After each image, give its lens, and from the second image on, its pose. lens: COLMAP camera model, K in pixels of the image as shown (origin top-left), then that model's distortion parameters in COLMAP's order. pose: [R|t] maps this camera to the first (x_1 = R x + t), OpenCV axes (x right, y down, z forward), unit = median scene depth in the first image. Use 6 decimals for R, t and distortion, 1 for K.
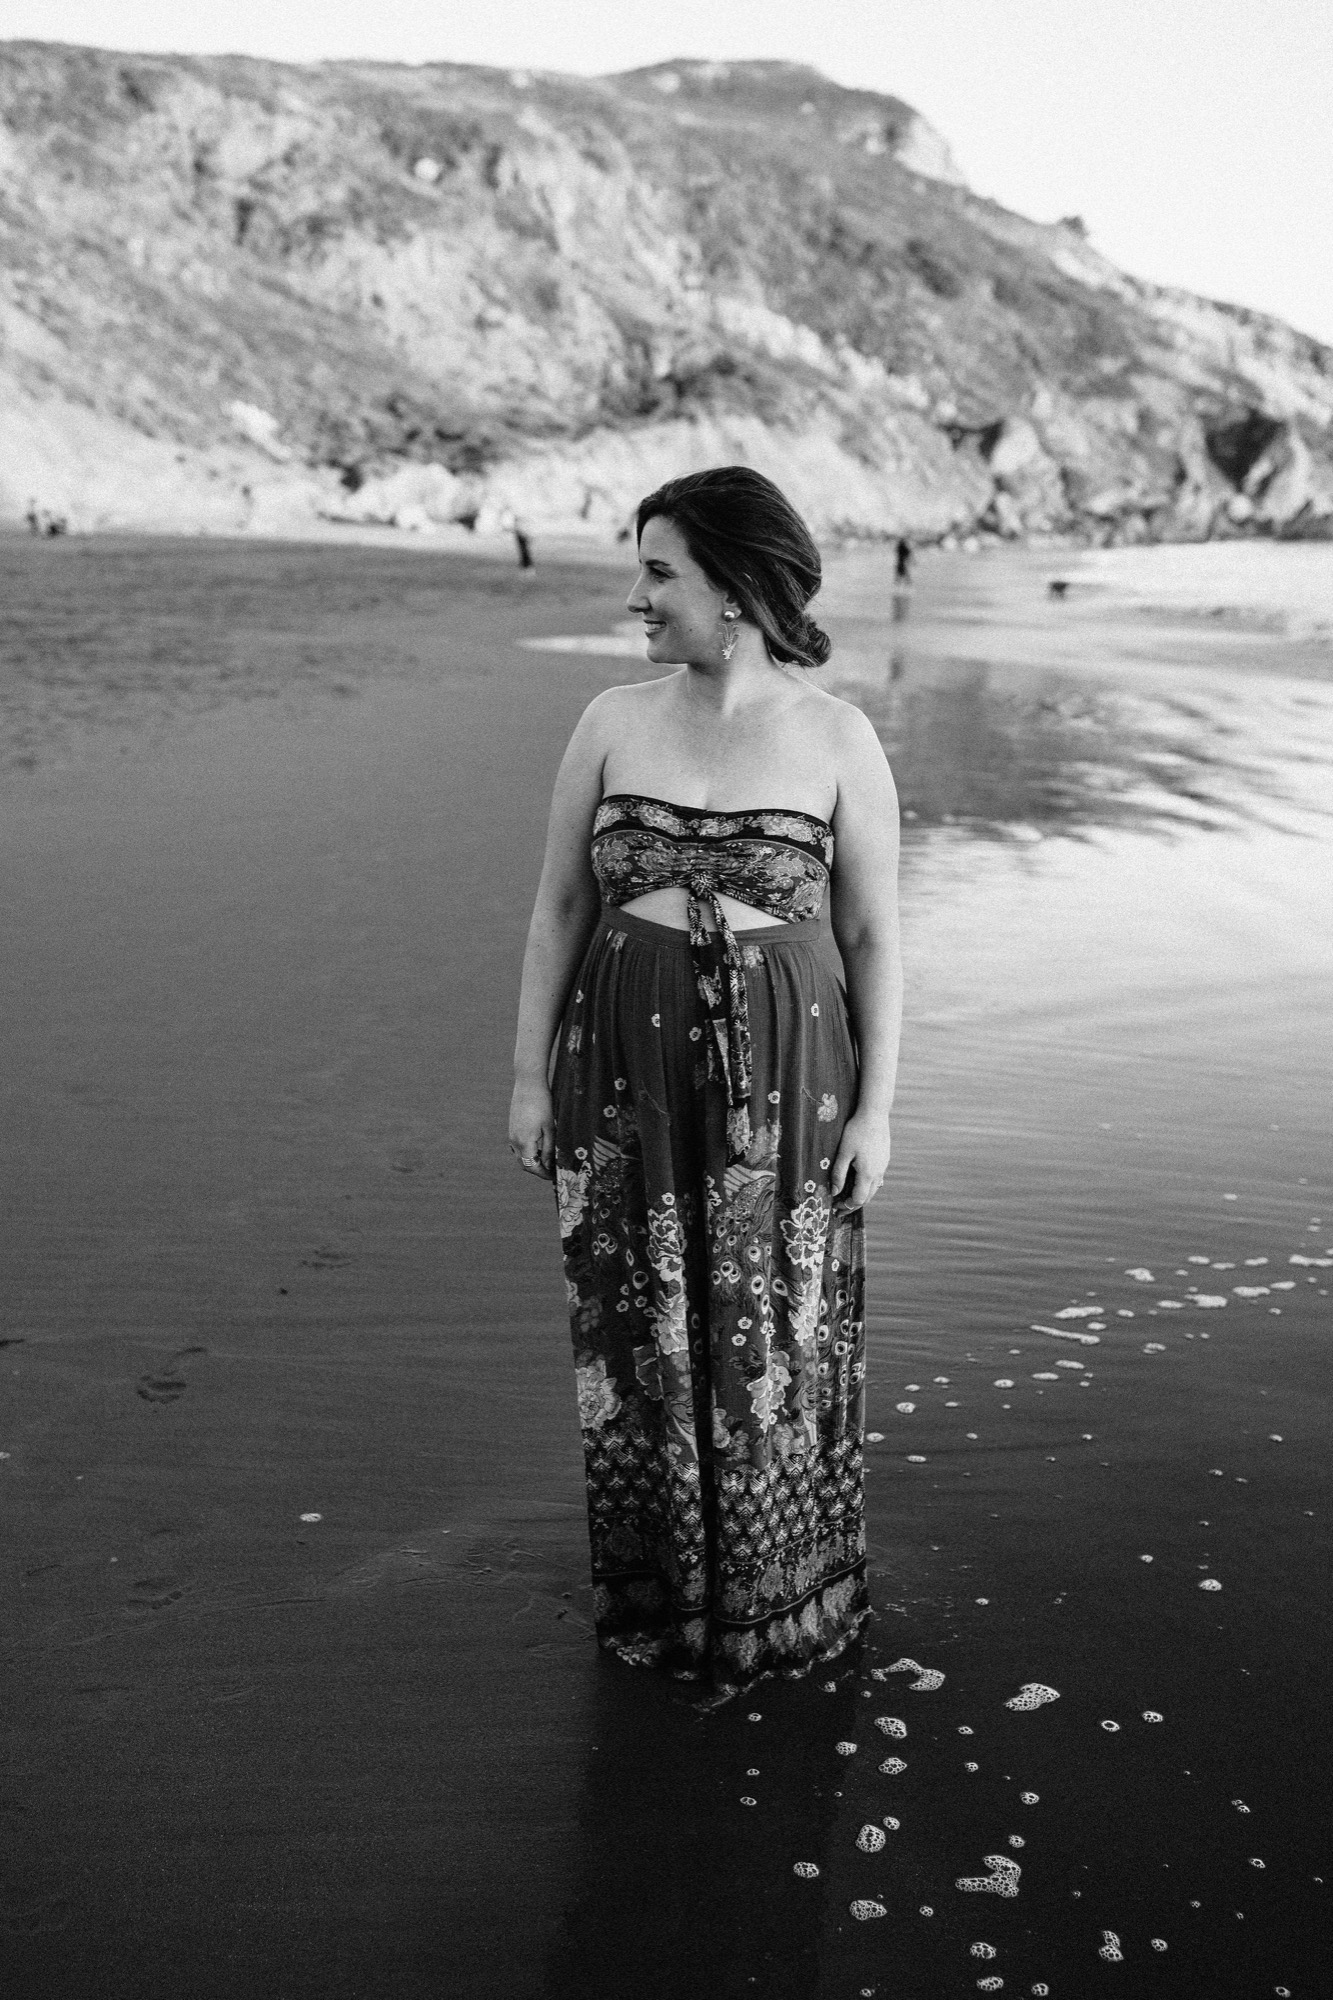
lens RADIAL K [[2053.8, 0, 666.5], [0, 2053.8, 1000.0], [0, 0, 1]] dist [-0.008731, 0.008636]
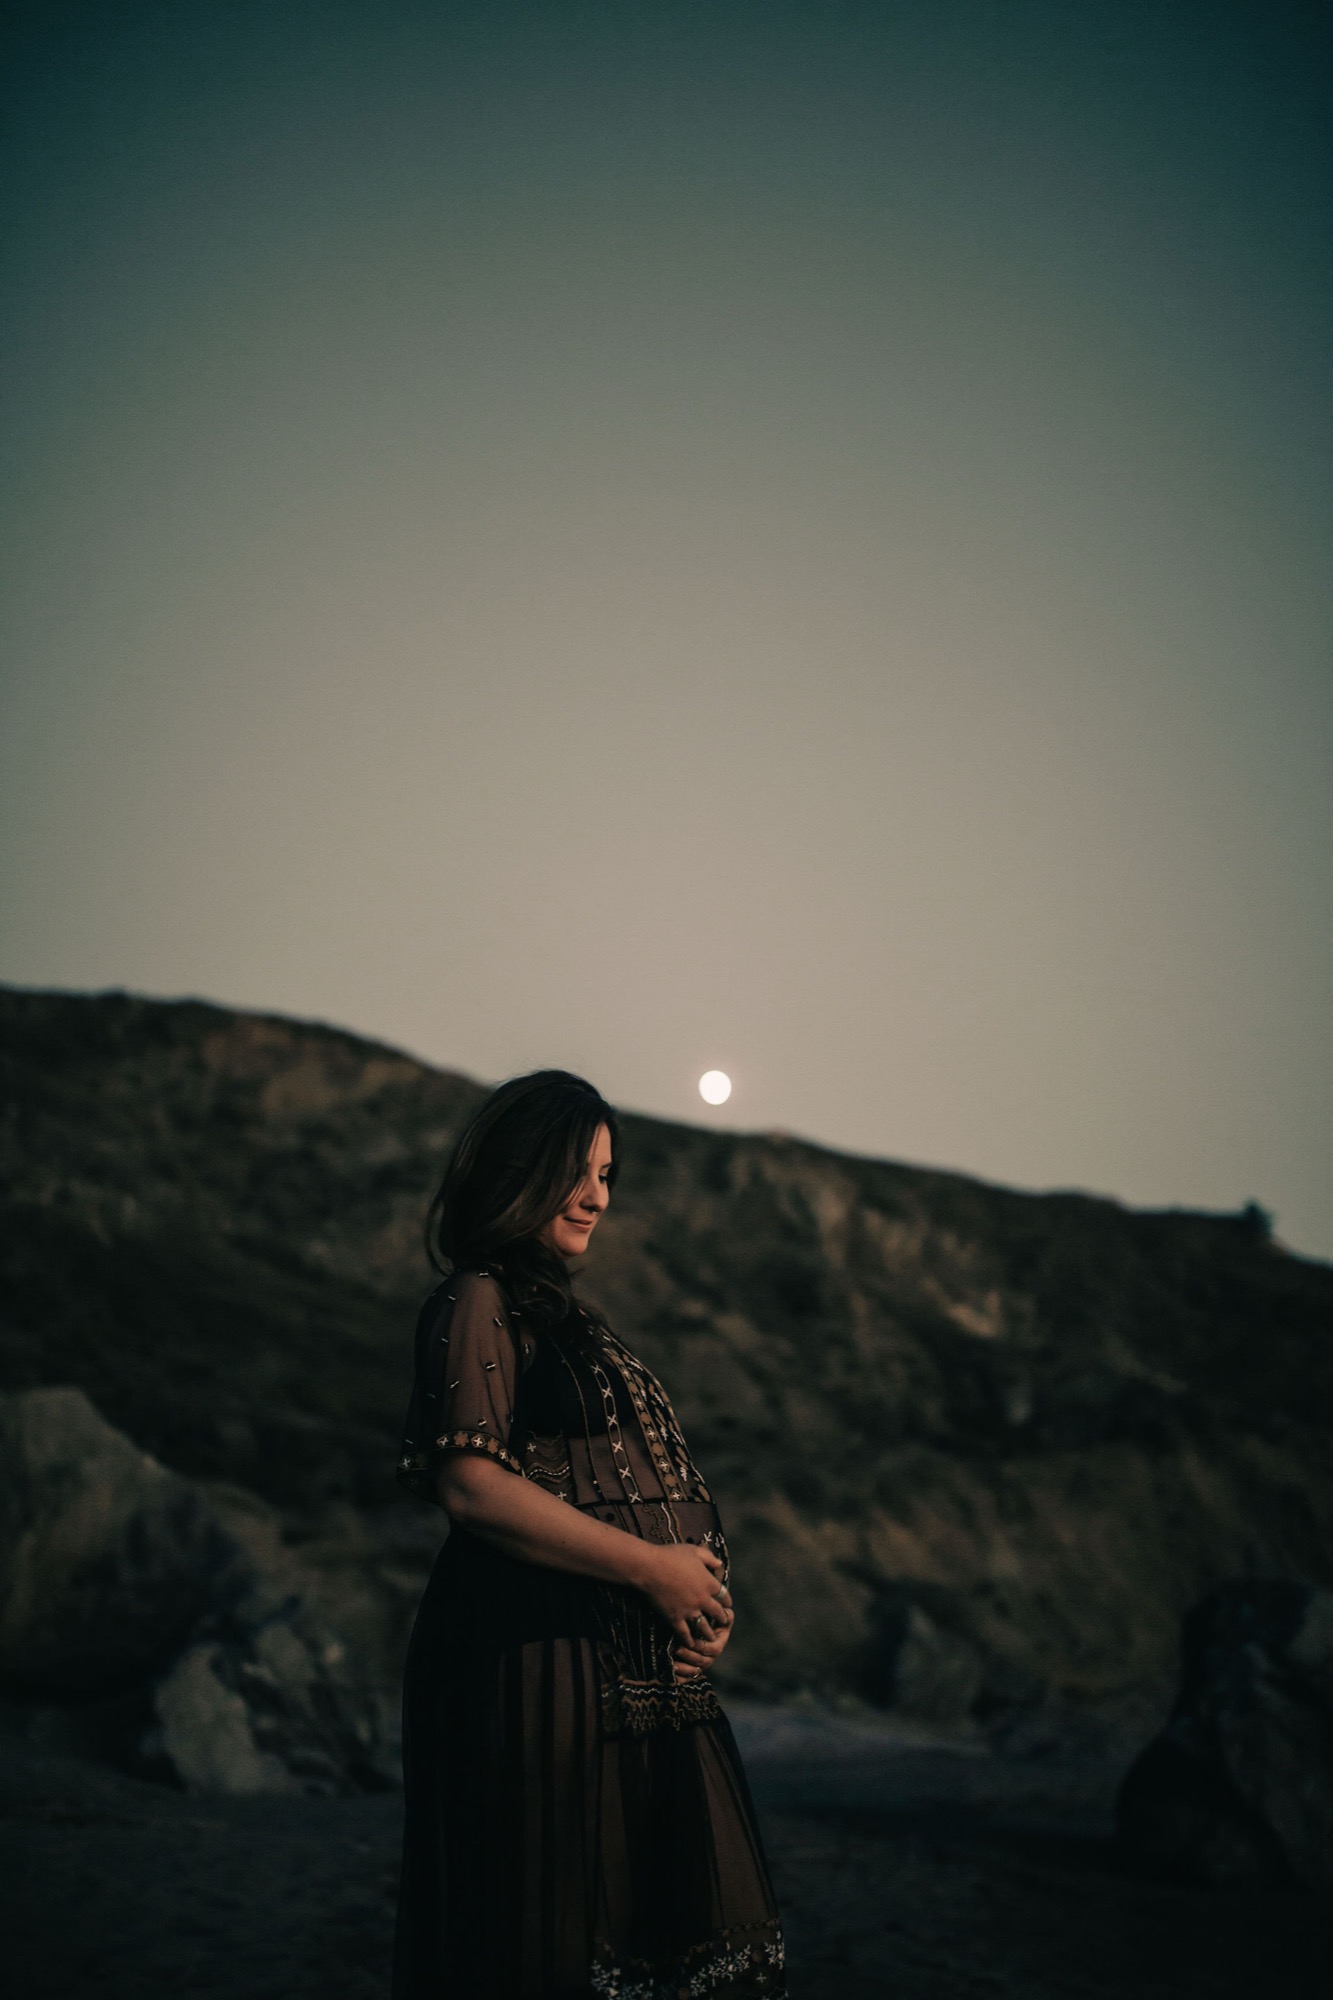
lens RADIAL K [[2063.2, 0, 666.5], [0, 2063.2, 1000.0], [0, 0, 1]] dist [-0.008603, -0.022093]
pose [[0.990952, -0.049458, -0.124769, -0.020235], [-0.025274, 0.844232, -0.535382, -0.113692], [0.131813, 0.533691, 0.835344, 0.495712]]
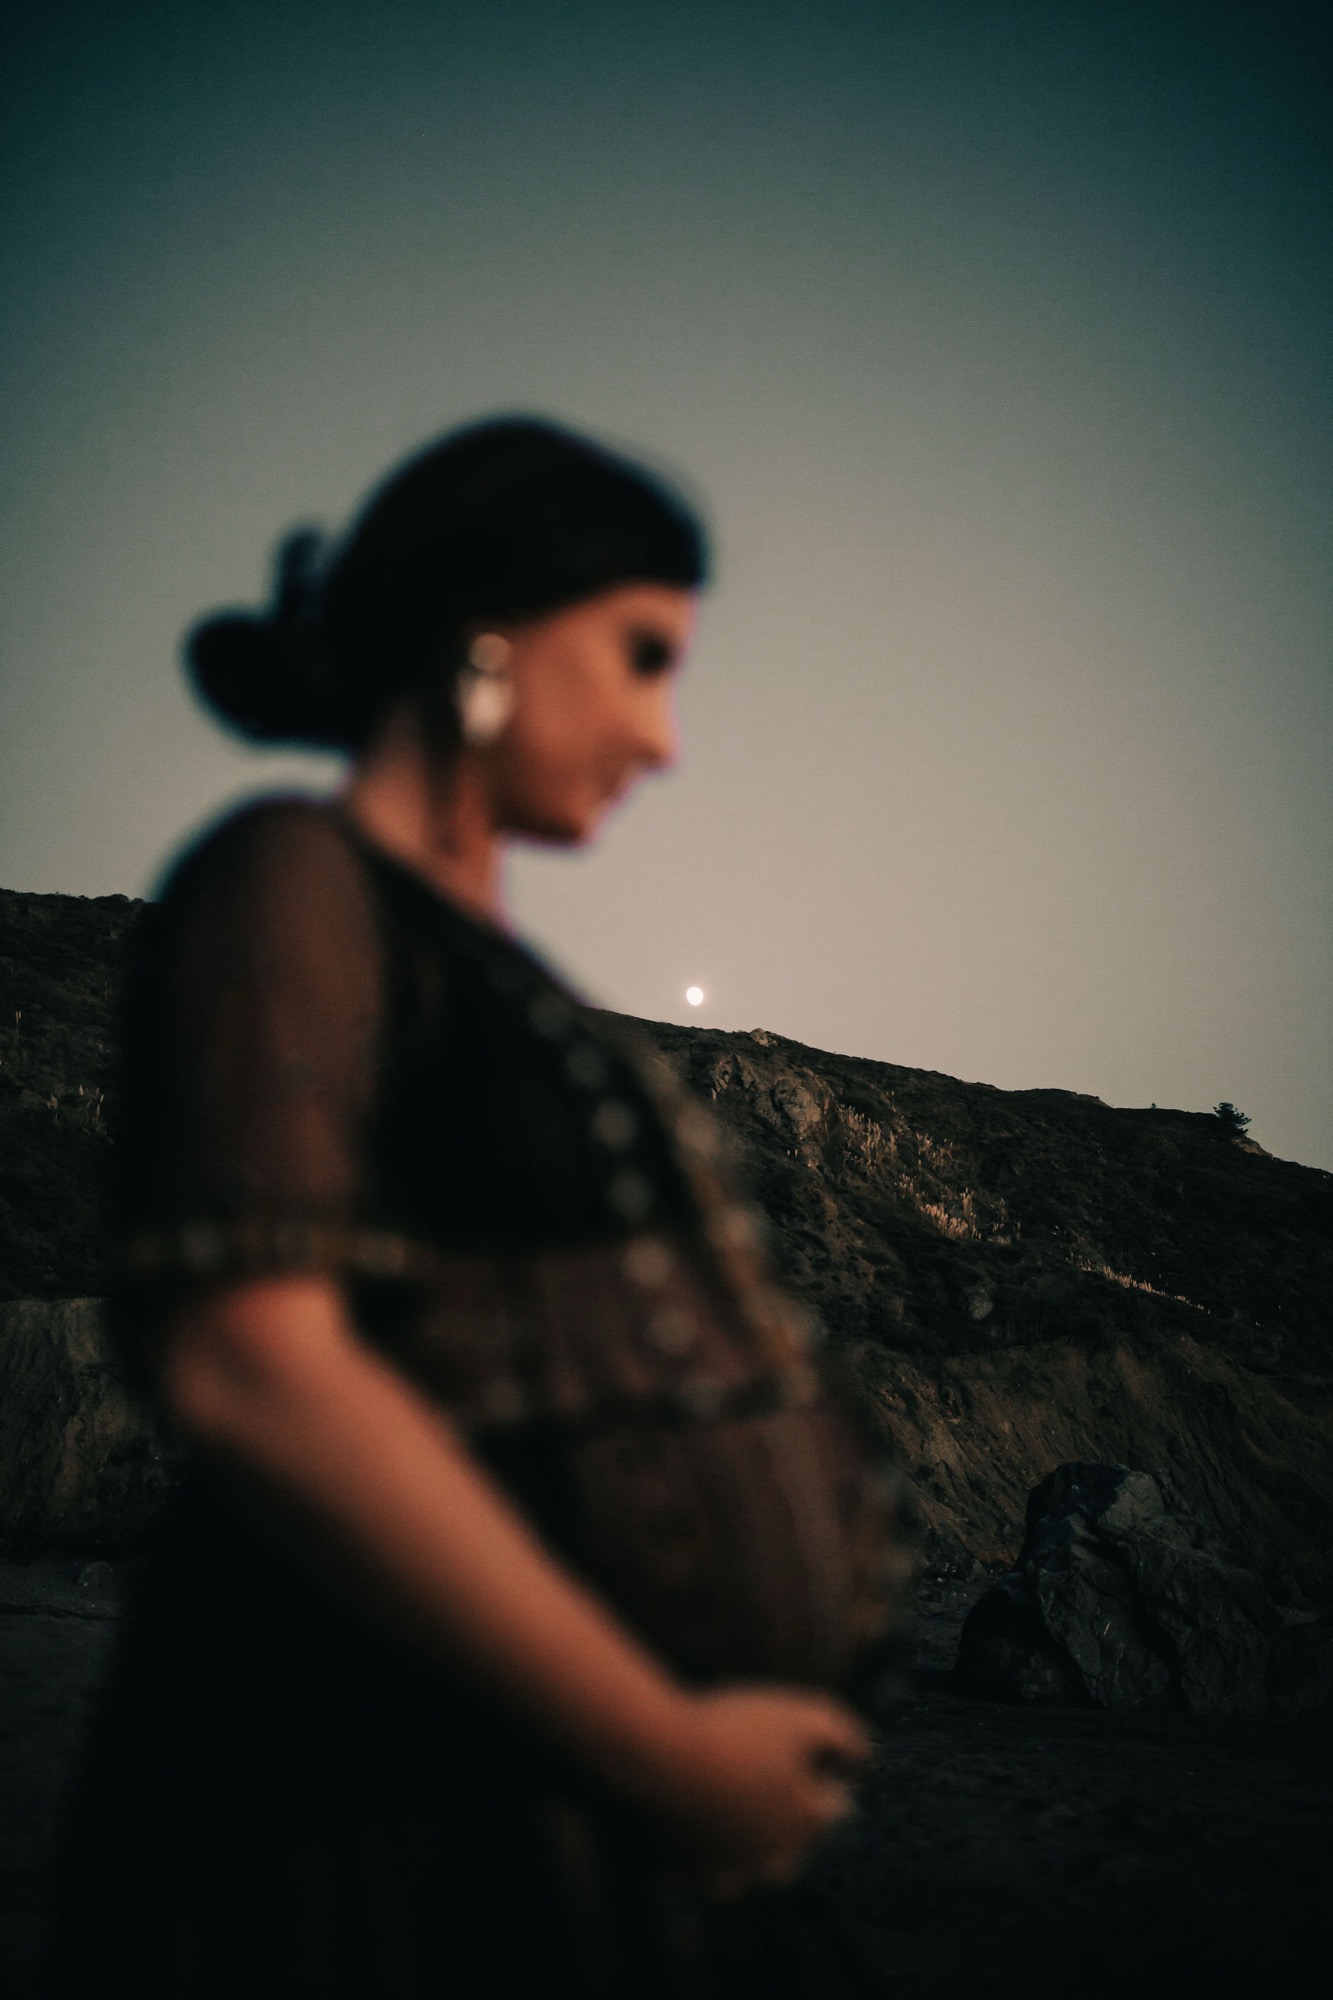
lens RADIAL K [[2053.8, 0, 666.5], [0, 2053.8, 1000.0], [0, 0, 1]] dist [-0.008731, 0.008636]
pose [[0.991736, -0.036306, -0.123047, -0.014744], [-0.029140, 0.870304, -0.491652, -0.107987], [0.124939, 0.491175, 0.862054, 0.477866]]
